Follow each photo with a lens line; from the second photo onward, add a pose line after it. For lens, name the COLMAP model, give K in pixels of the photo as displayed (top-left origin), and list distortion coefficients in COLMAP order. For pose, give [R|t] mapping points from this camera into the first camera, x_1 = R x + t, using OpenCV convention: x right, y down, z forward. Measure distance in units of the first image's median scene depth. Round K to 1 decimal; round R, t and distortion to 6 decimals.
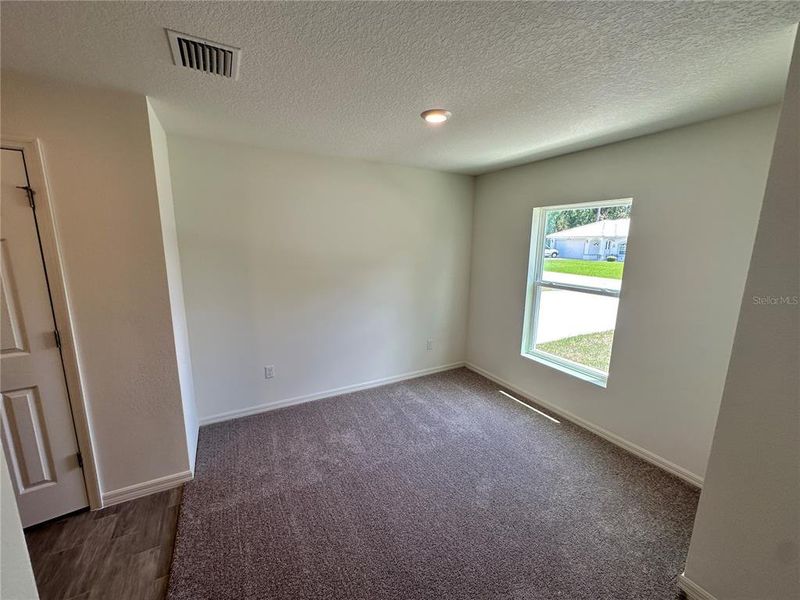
lens RADIAL K [[317.5, 0, 401.3], [0, 317.5, 297.9], [0, 0, 1]] dist [0.000264, 0.000199]
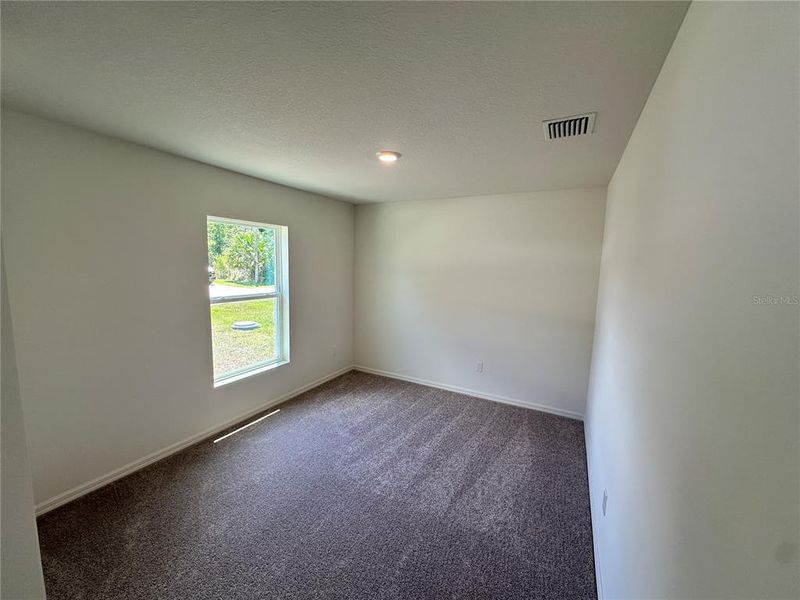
lens RADIAL K [[317.5, 0, 401.3], [0, 317.5, 297.9], [0, 0, 1]] dist [0.000264, 0.000199]
pose [[-0.518929, -0.132177, 0.844537, -0.644246], [0.118085, 0.967417, 0.223967, -0.207742], [-0.846622, 0.215950, -0.486412, 1.055626]]
